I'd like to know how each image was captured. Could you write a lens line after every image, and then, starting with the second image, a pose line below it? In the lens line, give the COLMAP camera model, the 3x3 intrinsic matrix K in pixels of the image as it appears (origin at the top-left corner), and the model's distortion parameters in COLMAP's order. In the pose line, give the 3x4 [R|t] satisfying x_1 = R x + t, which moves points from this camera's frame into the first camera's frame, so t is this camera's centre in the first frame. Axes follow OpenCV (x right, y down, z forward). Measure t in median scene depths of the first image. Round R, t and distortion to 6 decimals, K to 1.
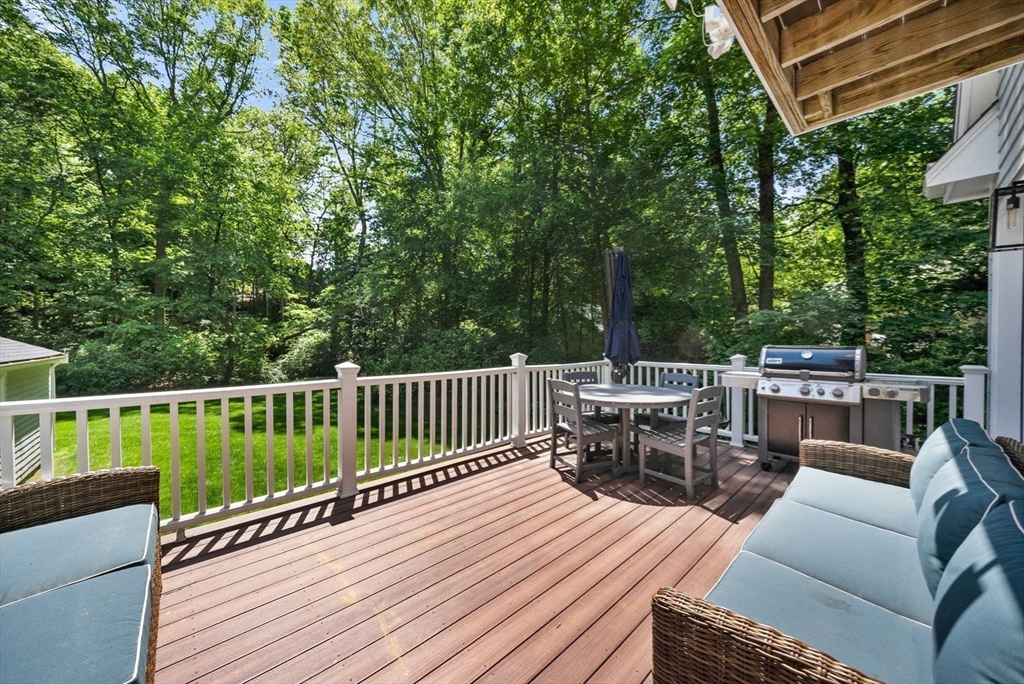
lens RADIAL K [[367.1, 0, 512.0], [0, 367.1, 342.0], [0, 0, 1]] dist [0.000016, -0.000006]
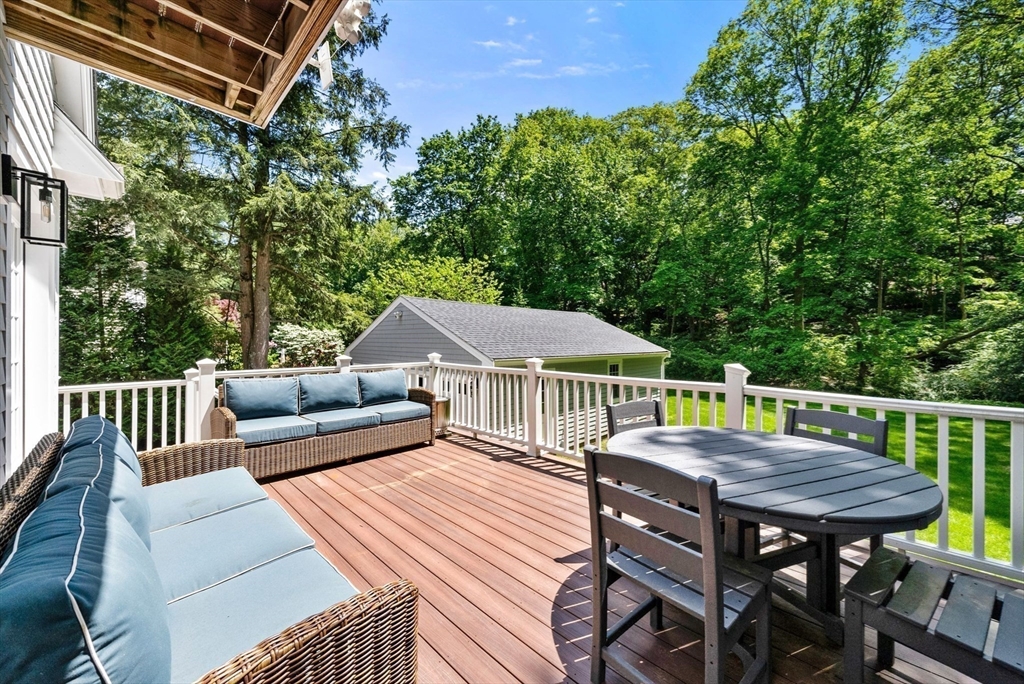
lens RADIAL K [[378.7, 0, 512.0], [0, 378.7, 342.0], [0, 0, 1]] dist [-0.000094, 0.000009]
pose [[0.047236, 0.006314, -0.998864, 0.977573], [-0.013446, 0.999893, 0.005684, -0.012995], [0.998793, 0.013162, 0.047315, 0.864880]]
